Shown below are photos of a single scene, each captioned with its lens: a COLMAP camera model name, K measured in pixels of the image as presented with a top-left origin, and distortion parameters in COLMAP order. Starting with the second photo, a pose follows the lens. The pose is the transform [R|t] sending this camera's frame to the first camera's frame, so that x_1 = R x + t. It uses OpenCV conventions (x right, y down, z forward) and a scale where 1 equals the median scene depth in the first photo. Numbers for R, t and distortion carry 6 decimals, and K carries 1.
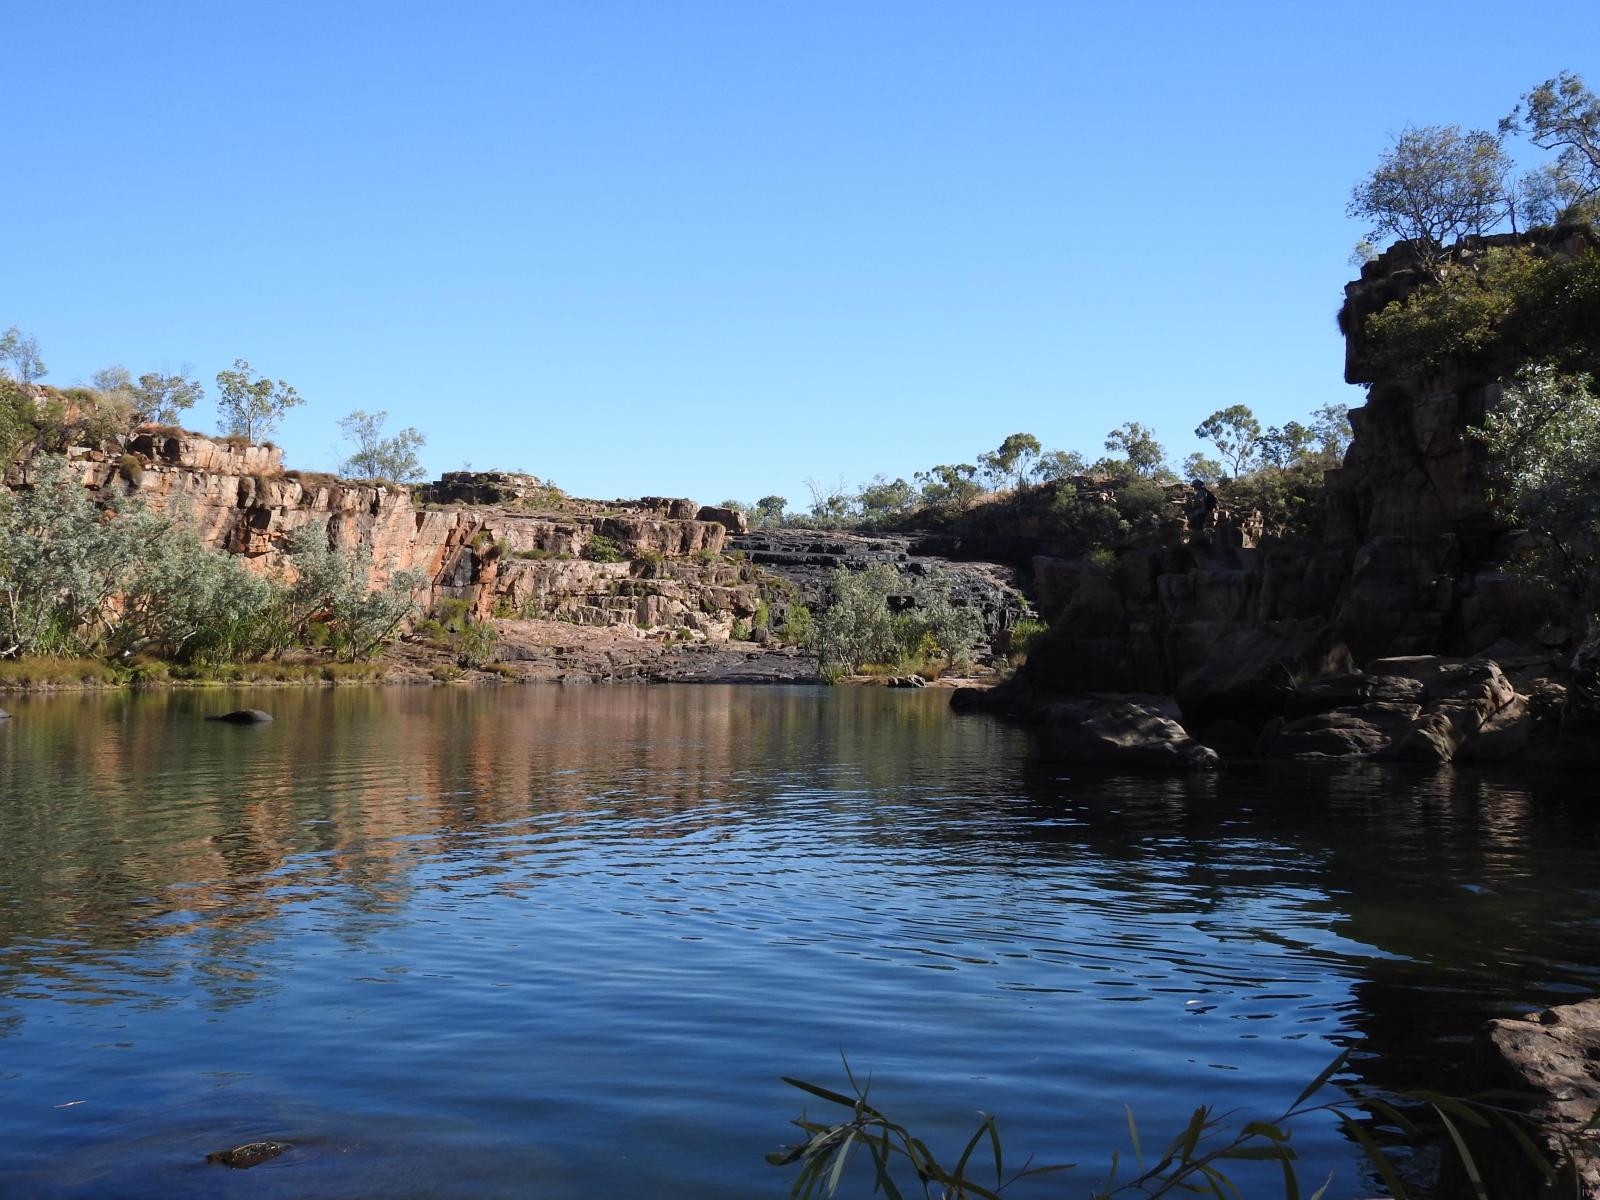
lens RADIAL K [[1534.1, 0, 800.0], [0, 1534.1, 600.0], [0, 0, 1]] dist [0.000512, -0.002548]
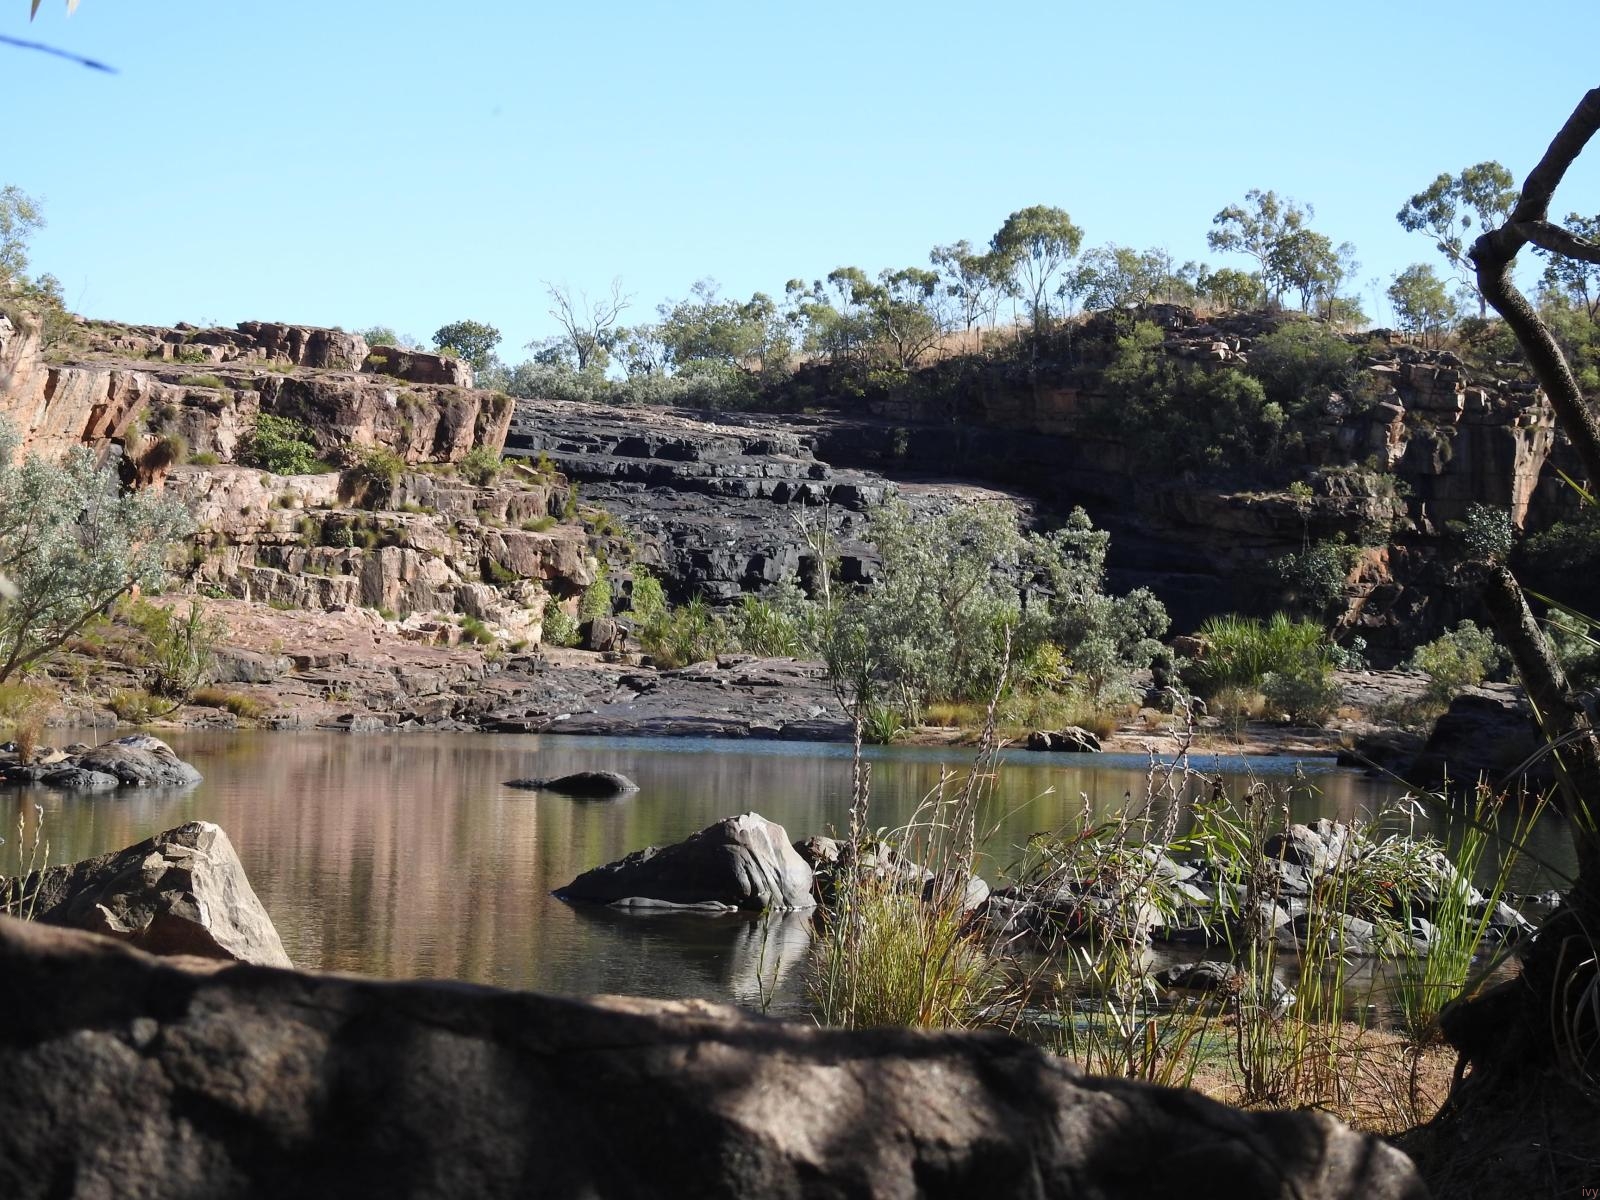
lens RADIAL K [[3557.4, 0, 800.0], [0, 3557.4, 600.0], [0, 0, 1]] dist [-0.043538, -0.143530]
pose [[0.990861, 0.021977, 0.133086, -0.084584], [-0.023862, 0.999636, 0.012587, -0.002451], [-0.132761, -0.015648, 0.991025, -0.067358]]
